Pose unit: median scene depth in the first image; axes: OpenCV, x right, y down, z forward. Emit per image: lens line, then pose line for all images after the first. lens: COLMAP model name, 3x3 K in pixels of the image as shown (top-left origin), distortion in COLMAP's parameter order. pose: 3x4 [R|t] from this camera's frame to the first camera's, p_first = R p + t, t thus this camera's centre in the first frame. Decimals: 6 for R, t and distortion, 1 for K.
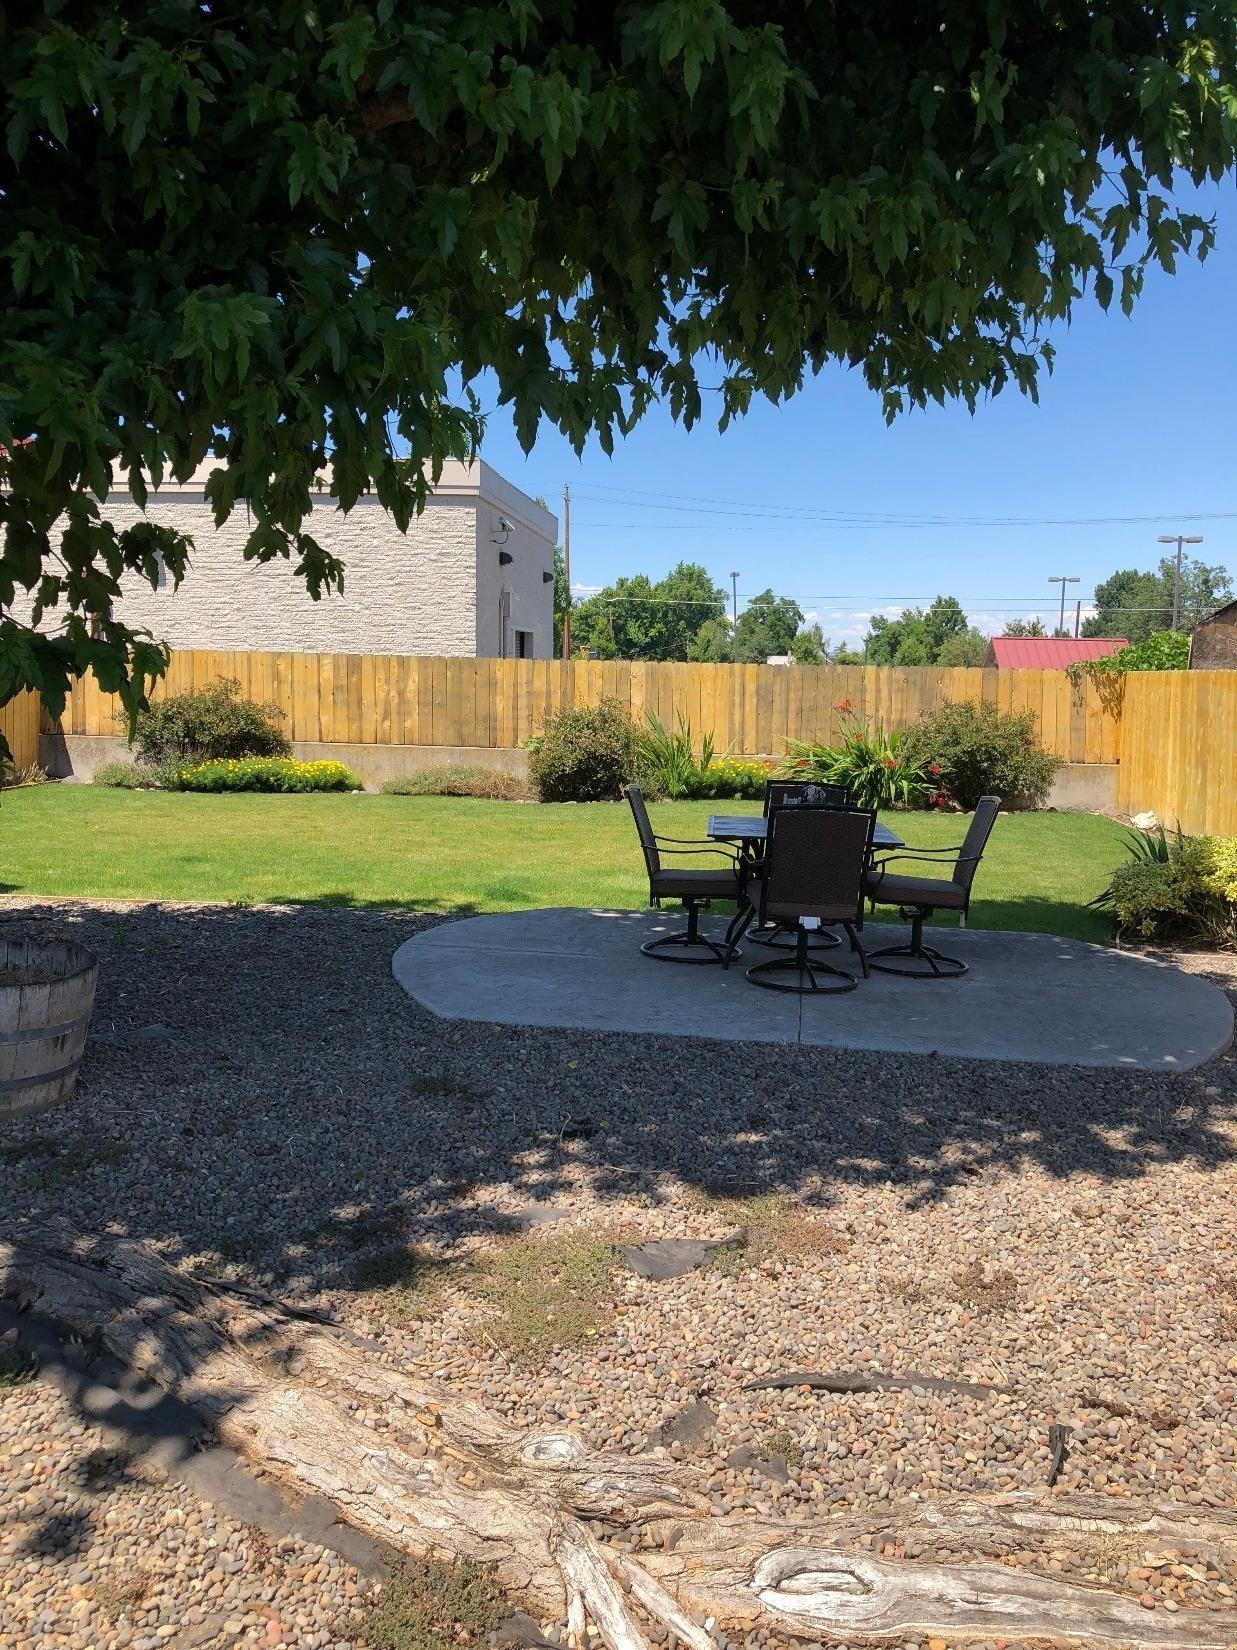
lens RADIAL K [[1393.3, 0, 618.5], [0, 1393.3, 825.0], [0, 0, 1]] dist [0.026690, -0.015513]
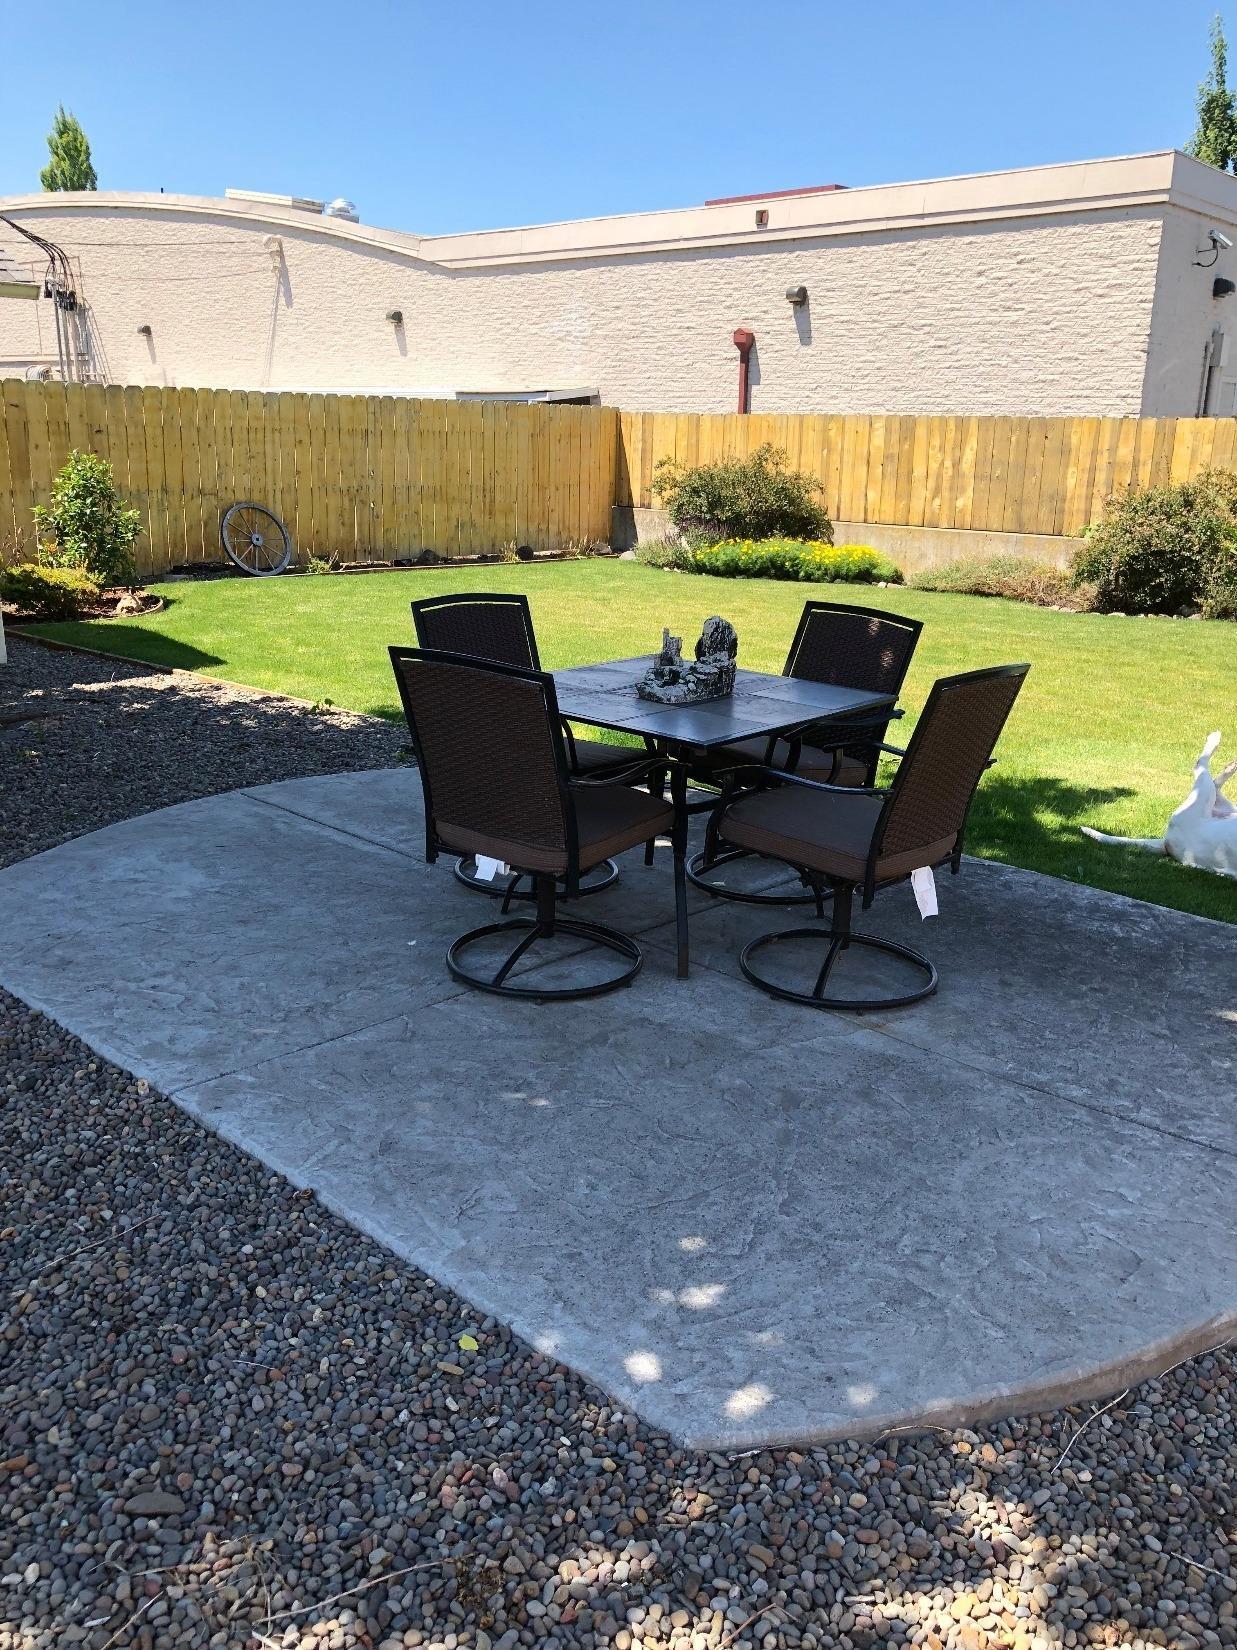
lens RADIAL K [[1393.3, 0, 618.5], [0, 1393.3, 825.0], [0, 0, 1]] dist [0.026690, -0.015513]
pose [[0.819037, 0.149013, -0.554052, 0.165284], [-0.064027, 0.983390, 0.169835, -0.013439], [0.570157, -0.103627, 0.814974, 0.203487]]
